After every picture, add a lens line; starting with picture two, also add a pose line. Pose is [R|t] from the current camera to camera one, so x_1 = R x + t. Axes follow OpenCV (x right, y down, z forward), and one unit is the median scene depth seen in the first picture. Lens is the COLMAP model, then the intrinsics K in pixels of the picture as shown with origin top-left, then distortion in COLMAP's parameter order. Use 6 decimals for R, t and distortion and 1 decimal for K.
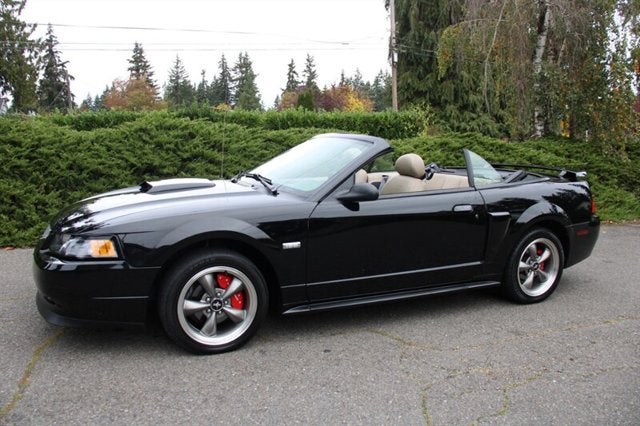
lens RADIAL K [[522.7, 0, 319.9], [0, 522.7, 206.7], [0, 0, 1]] dist [-0.169949, 0.142239]
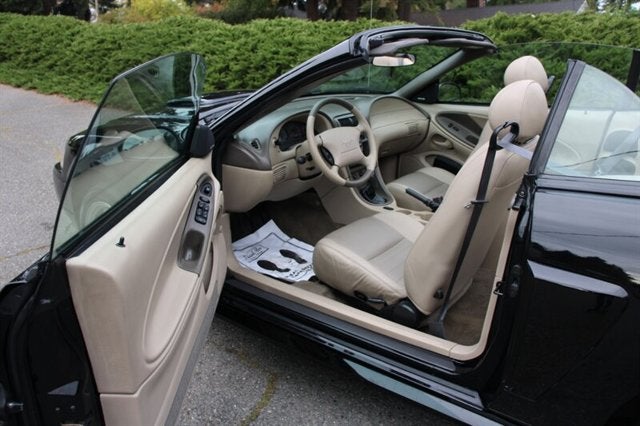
lens RADIAL K [[522.7, 0, 316.7], [0, 522.7, 207.2], [0, 0, 1]] dist [-0.169949, 0.142239]
pose [[0.446969, 0.255518, -0.857280, 0.046719], [-0.093695, 0.966438, 0.239203, -0.007459], [0.889629, -0.026593, 0.455909, 0.064414]]
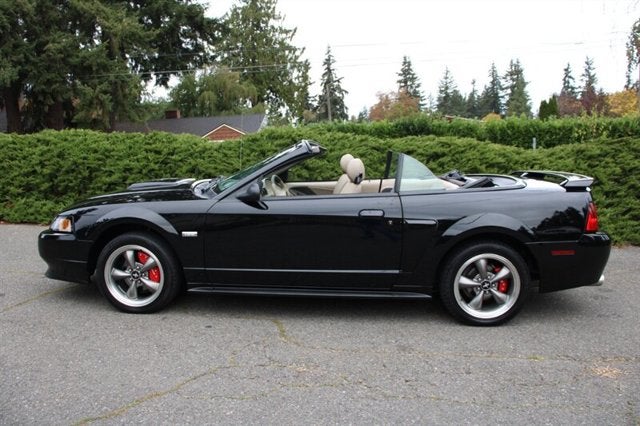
lens RADIAL K [[522.7, 0, 318.0], [0, 522.7, 210.1], [0, 0, 1]] dist [-0.169949, 0.142239]
pose [[0.869720, 0.044551, -0.491531, 0.057915], [-0.050797, 0.998709, 0.000639, 0.000179], [0.490925, 0.024413, 0.870860, 0.007368]]
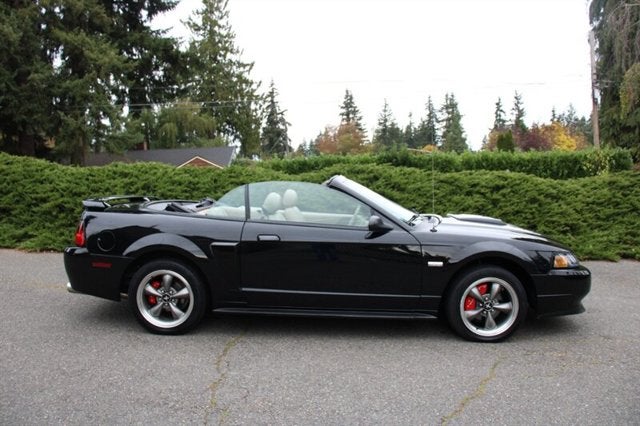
lens RADIAL K [[522.7, 0, 323.6], [0, 522.7, 203.9], [0, 0, 1]] dist [-0.169949, 0.142239]
pose [[0.926289, 0.001724, -0.376811, 0.017262], [-0.032935, 0.996533, -0.076401, 0.003746], [0.375372, 0.083180, 0.923134, -0.031427]]
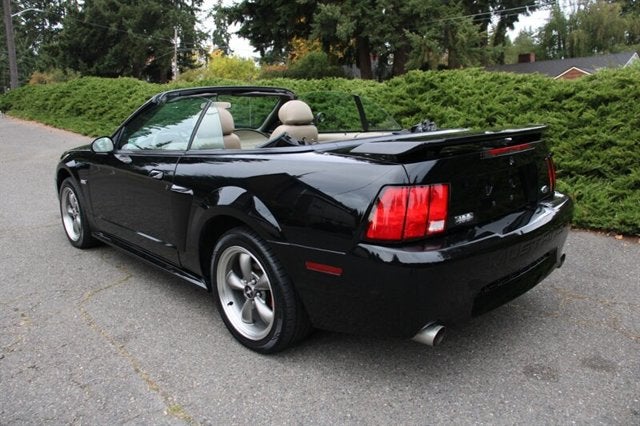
lens RADIAL K [[522.7, 0, 318.7], [0, 522.7, 210.3], [0, 0, 1]] dist [-0.169949, 0.142239]
pose [[0.313199, 0.176316, -0.933177, 0.097263], [-0.088242, 0.983767, 0.156258, -0.007821], [0.945579, 0.033406, 0.323673, 0.084016]]
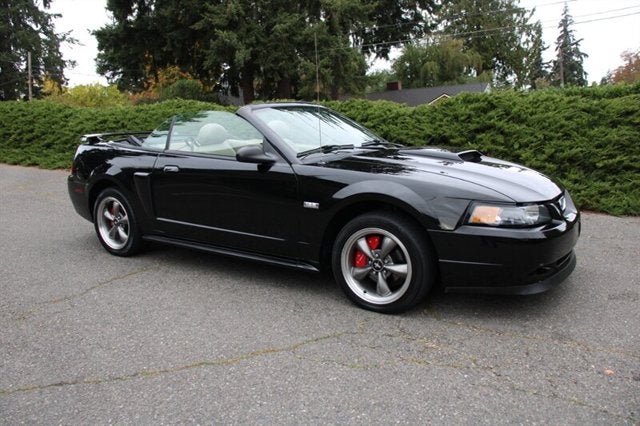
lens RADIAL K [[522.7, 0, 316.7], [0, 522.7, 208.0], [0, 0, 1]] dist [-0.169949, 0.142239]
pose [[0.582931, 0.097813, -0.806613, 0.063838], [-0.063792, 0.995173, 0.074577, 0.001324], [0.810014, 0.007982, 0.586357, 0.019235]]
